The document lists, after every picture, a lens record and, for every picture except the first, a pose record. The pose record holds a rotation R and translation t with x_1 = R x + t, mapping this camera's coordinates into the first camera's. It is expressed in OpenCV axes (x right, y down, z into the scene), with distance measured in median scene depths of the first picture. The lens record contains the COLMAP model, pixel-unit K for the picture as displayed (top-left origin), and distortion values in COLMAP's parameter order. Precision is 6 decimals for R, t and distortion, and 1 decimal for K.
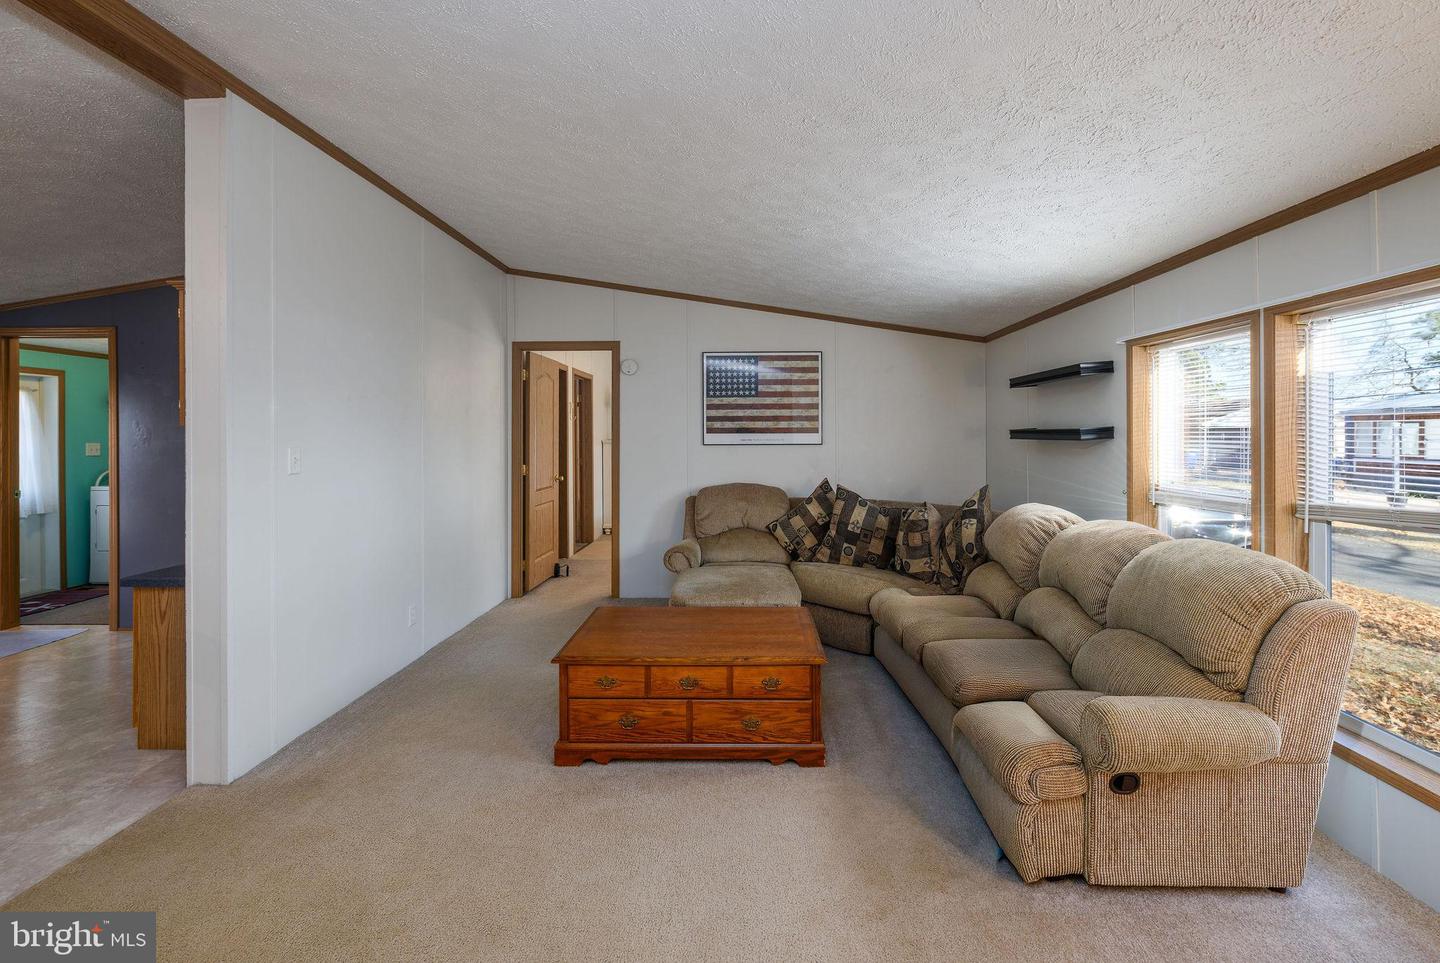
lens RADIAL K [[621.7, 0, 753.8], [0, 621.7, 437.9], [0, 0, 1]] dist [0.001464, 0.000315]
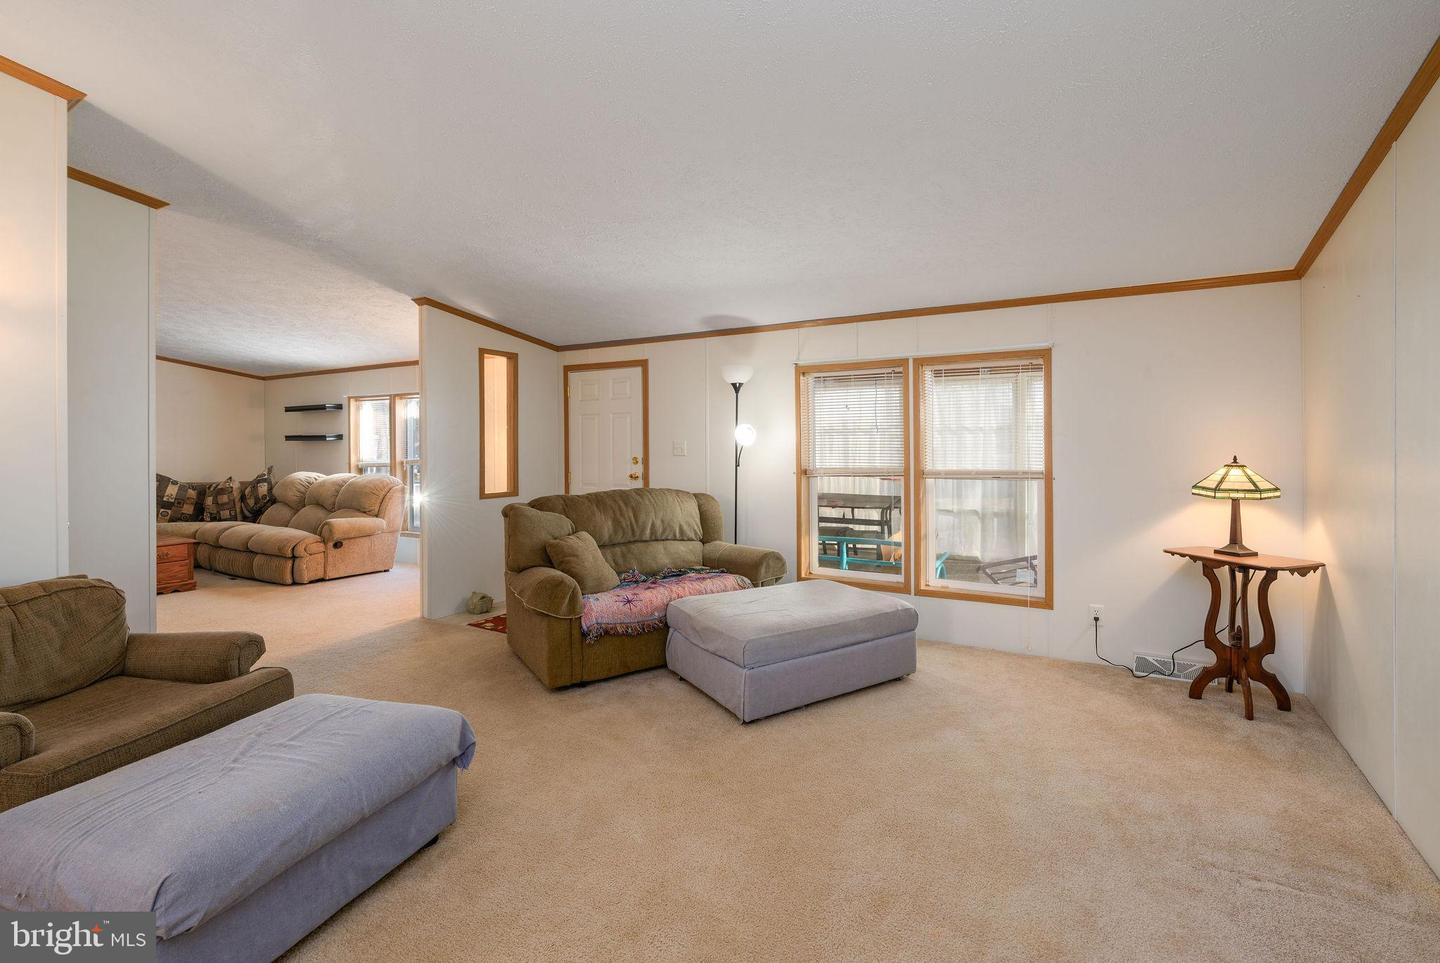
lens RADIAL K [[621.7, 0, 753.8], [0, 621.7, 437.9], [0, 0, 1]] dist [0.001464, 0.000315]
pose [[0.480055, 0.004117, 0.877229, -0.549036], [0.008480, 0.999920, -0.009334, 0.022886], [-0.877197, 0.011919, 0.479982, -1.119193]]
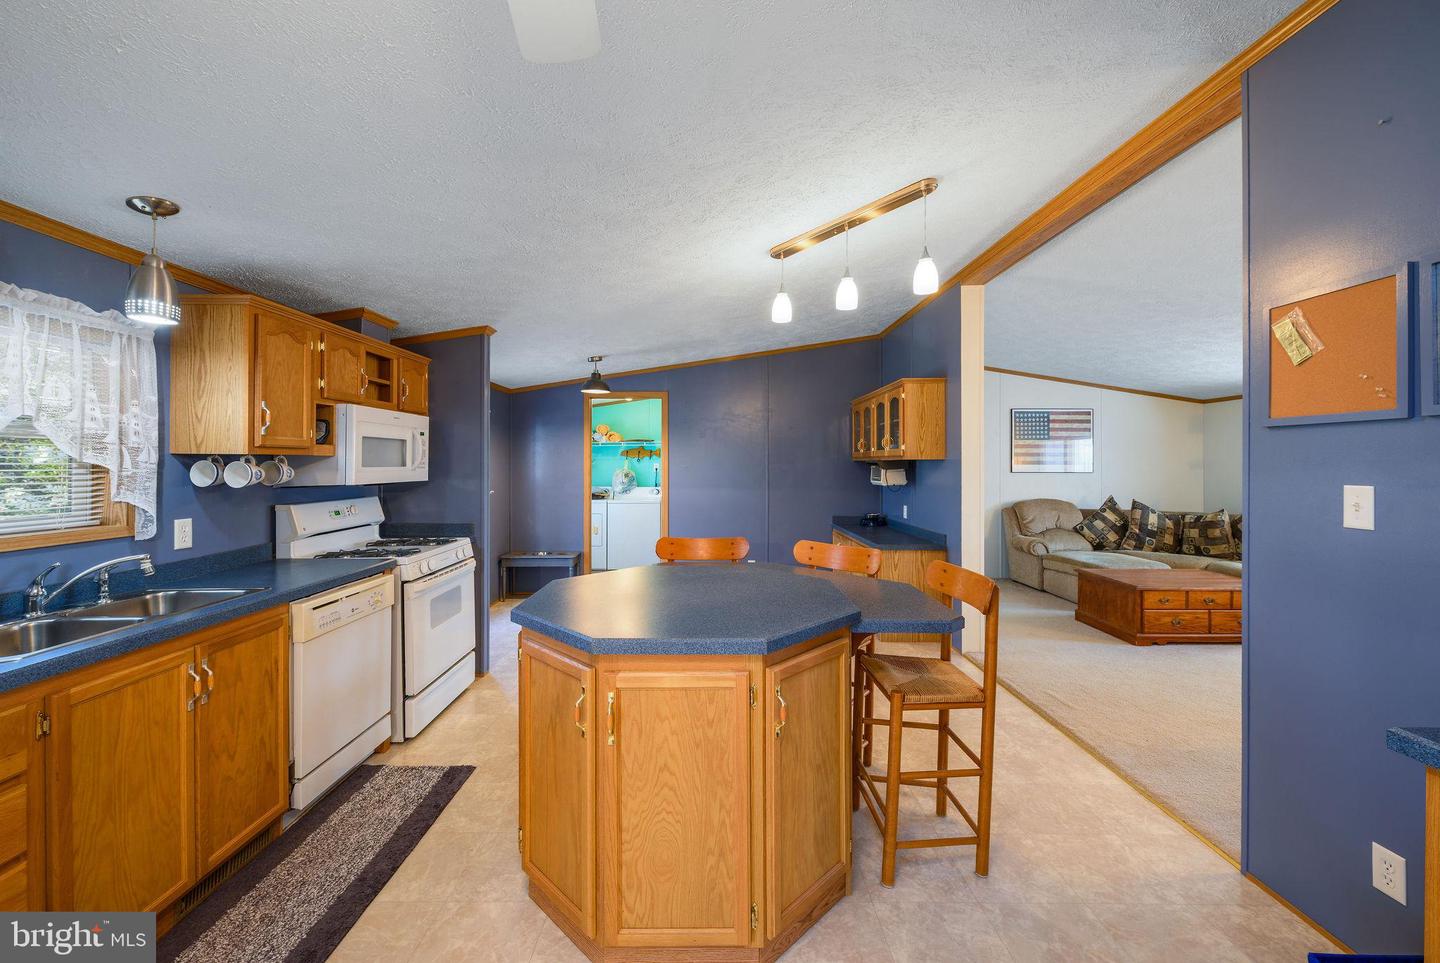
lens RADIAL K [[574.5, 0, 716.8], [0, 574.5, 465.2], [0, 0, 1]] dist [-0.003852, -0.000800]
pose [[0.999975, 0.005276, 0.004621, -1.008104], [-0.005252, 0.999973, -0.005161, 0.006343], [-0.004648, 0.005136, 0.999976, -0.439926]]
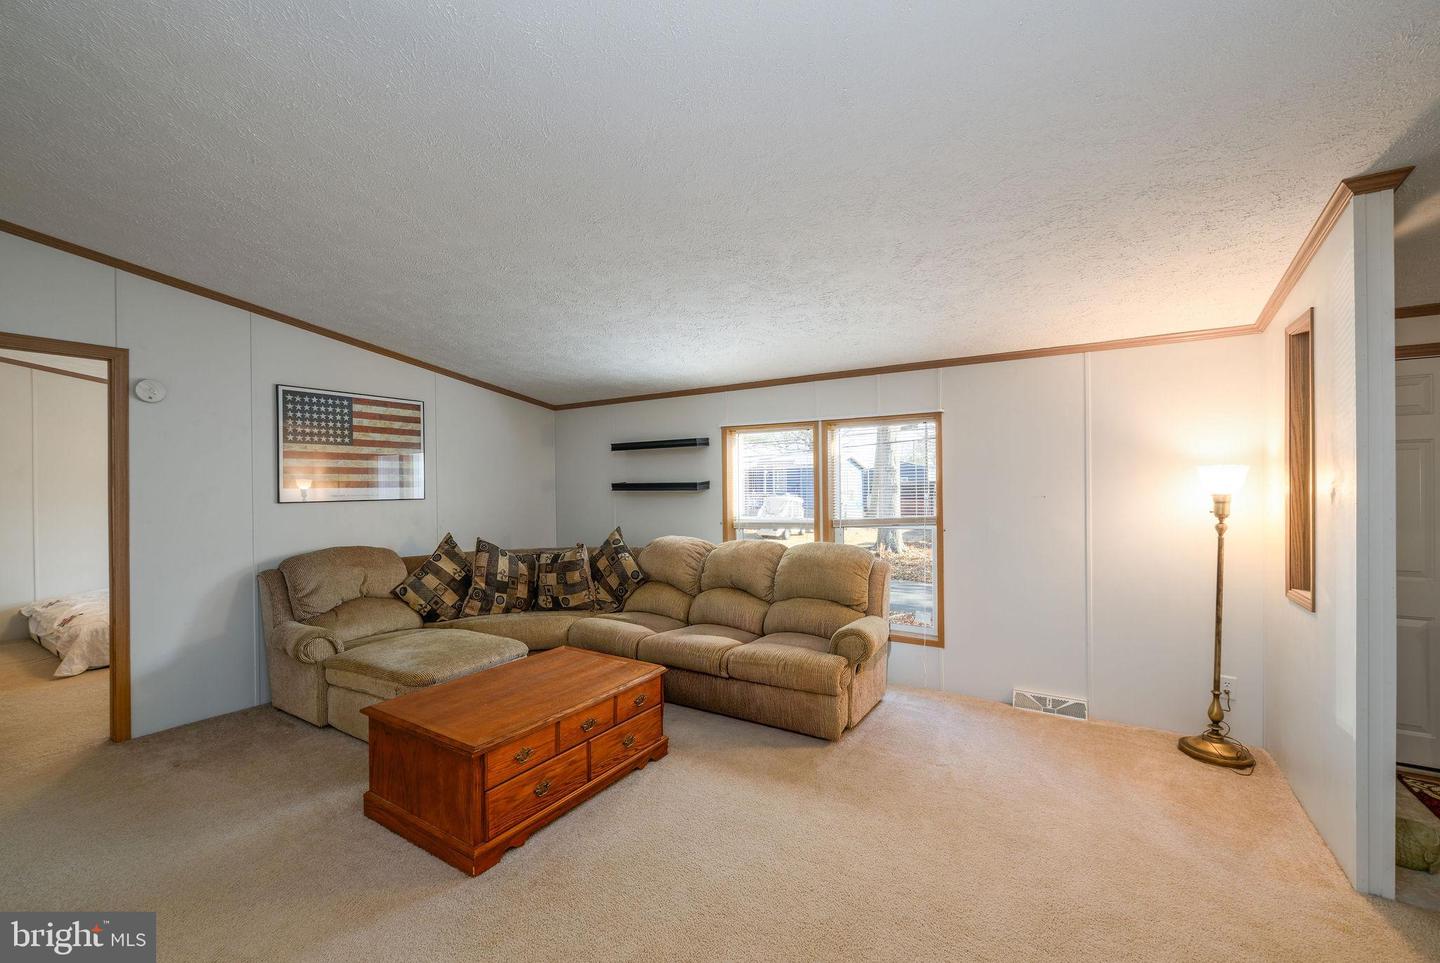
lens RADIAL K [[582.4, 0, 720.0], [0, 582.4, 481.5], [0, 0, 1]] dist [-0.002149, -0.000171]
pose [[0.532172, 0.002704, 0.846632, -0.524607], [0.012754, 0.999856, -0.011210, -0.000436], [-0.846540, 0.016763, 0.532061, 0.182995]]
